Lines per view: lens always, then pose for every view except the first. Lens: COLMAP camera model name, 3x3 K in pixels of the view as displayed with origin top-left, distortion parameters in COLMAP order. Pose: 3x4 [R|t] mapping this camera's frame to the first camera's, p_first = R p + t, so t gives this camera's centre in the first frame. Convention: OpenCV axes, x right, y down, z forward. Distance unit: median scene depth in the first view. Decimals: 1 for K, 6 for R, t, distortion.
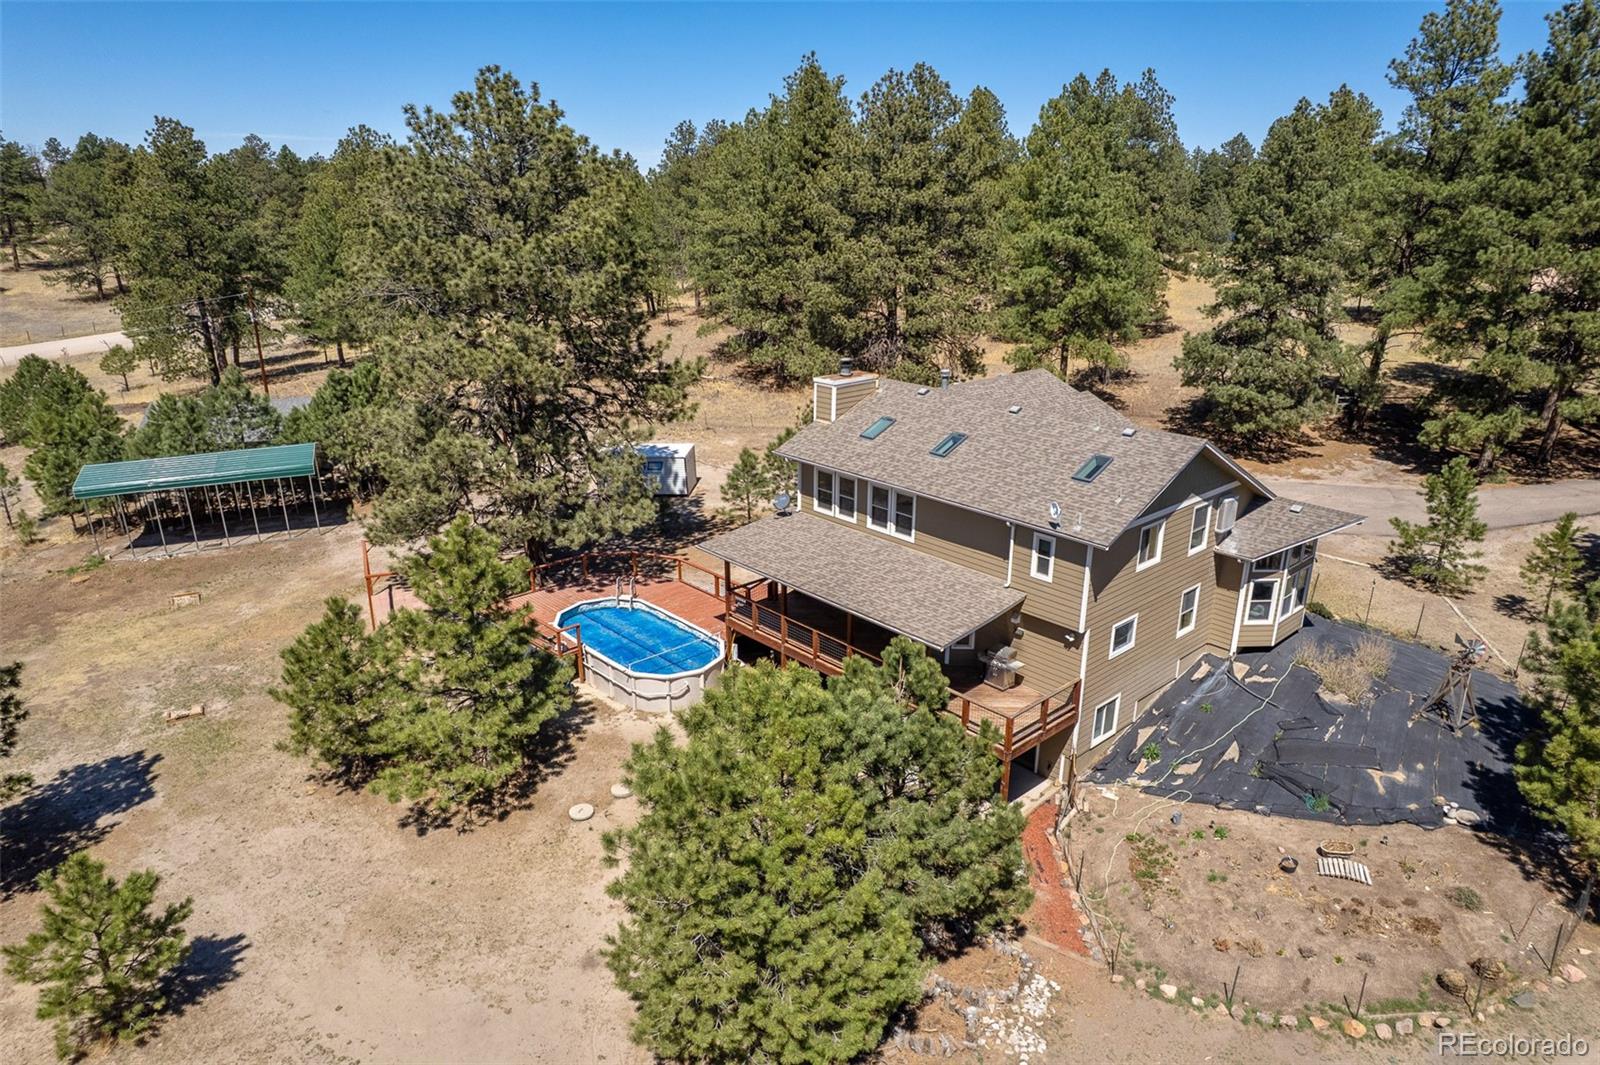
lens RADIAL K [[1027.4, 0, 795.8], [0, 1027.4, 539.2], [0, 0, 1]] dist [-0.079170, 0.073380]
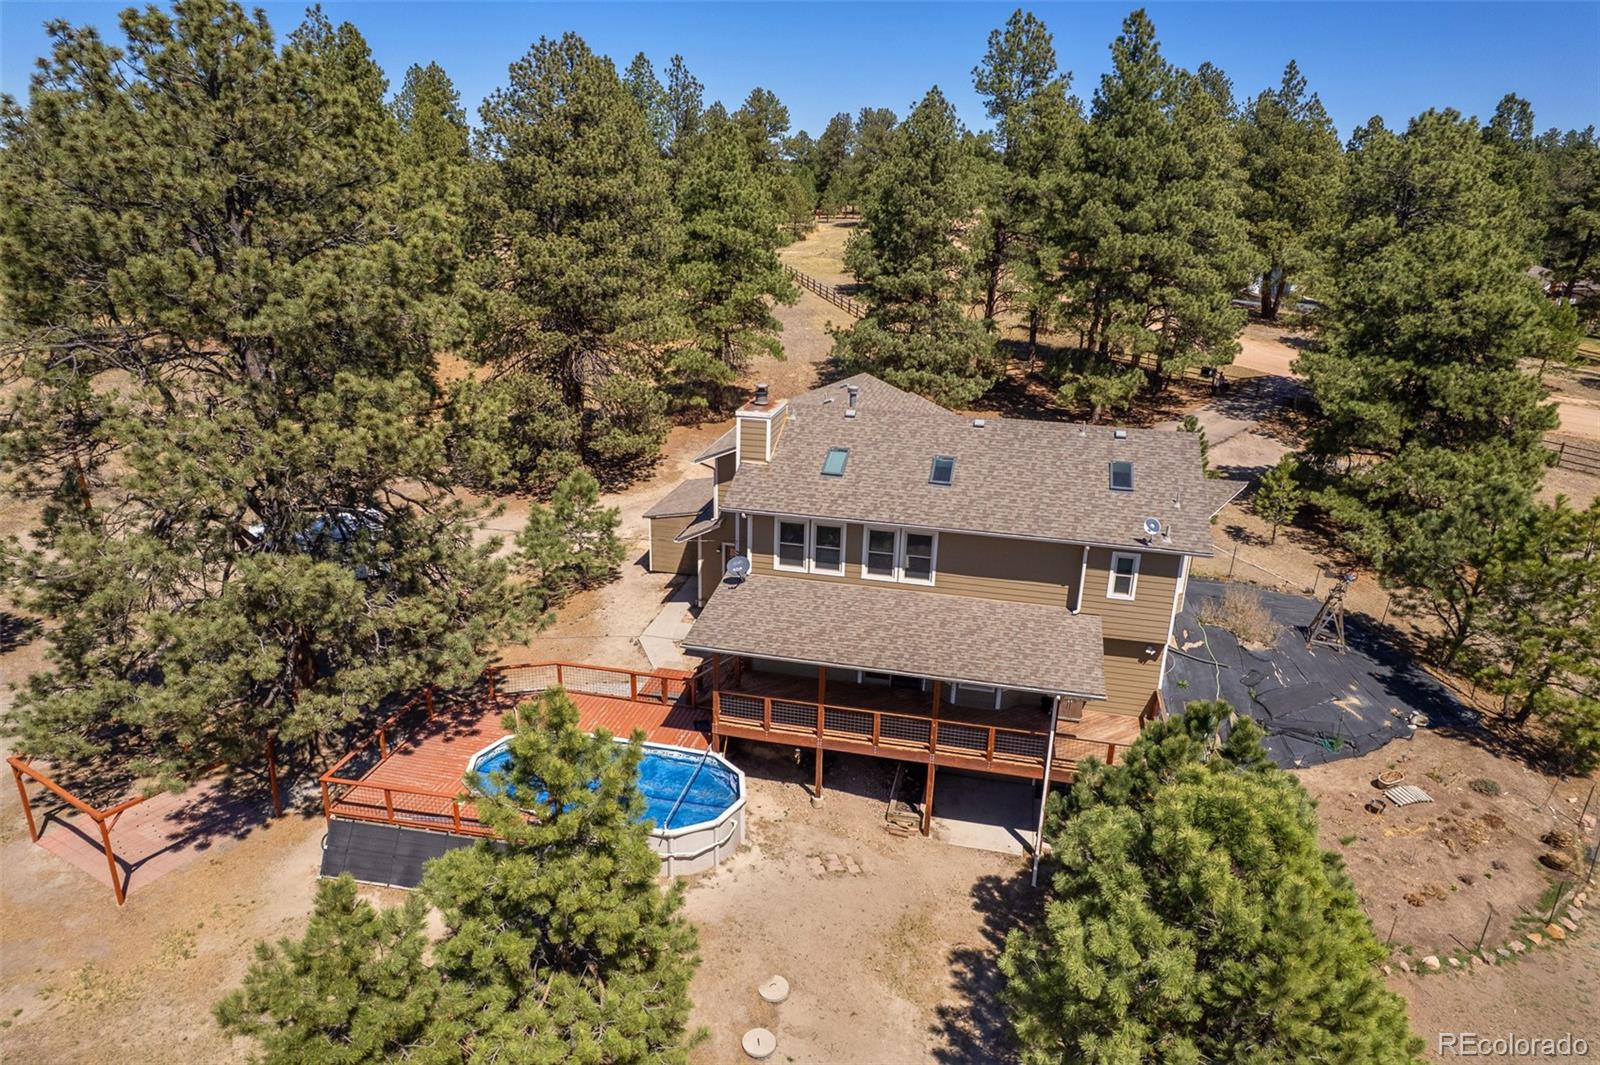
lens RADIAL K [[1027.4, 0, 795.8], [0, 1027.4, 539.2], [0, 0, 1]] dist [-0.079170, 0.073380]
pose [[0.819902, -0.175845, 0.544830, -0.418303], [0.168774, 0.983609, 0.063479, -0.102749], [-0.547062, 0.039907, 0.836140, 0.295959]]
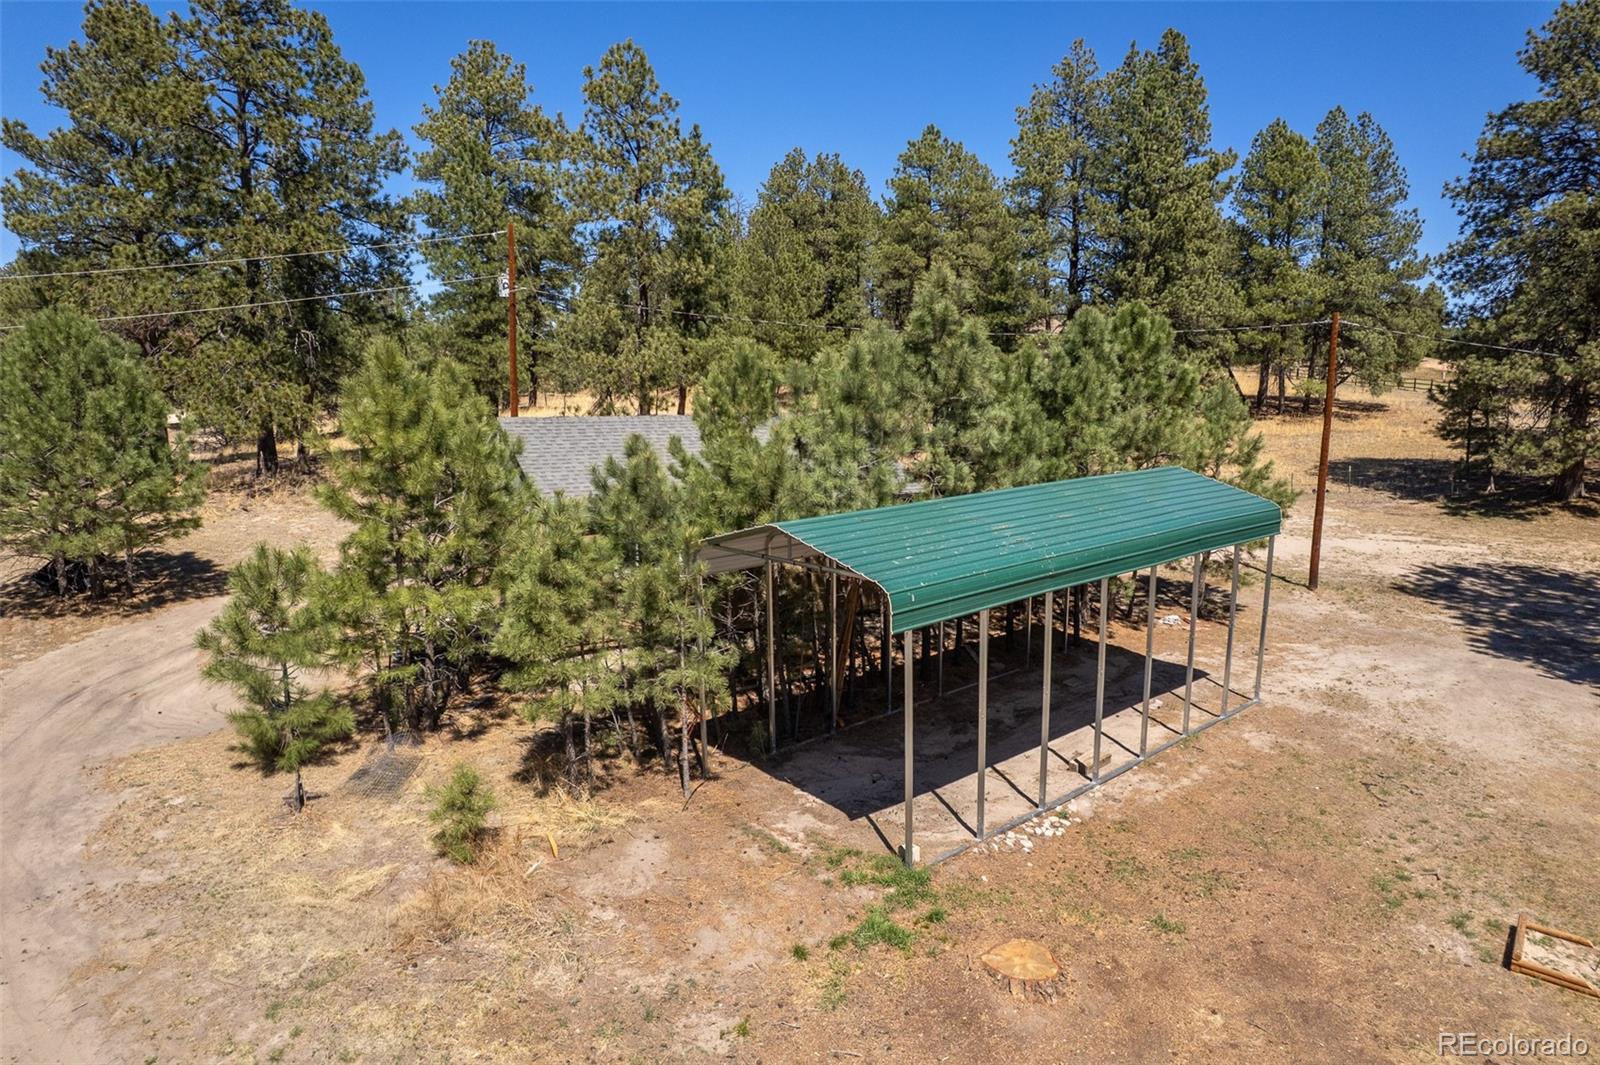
lens RADIAL K [[1026.9, 0, 795.8], [0, 1026.9, 537.3], [0, 0, 1]] dist [-0.078310, 0.070101]
pose [[0.930478, -0.050473, 0.362855, -1.092725], [0.113224, 0.981593, -0.153803, -0.035513], [-0.348413, 0.184194, 0.919065, 1.012811]]
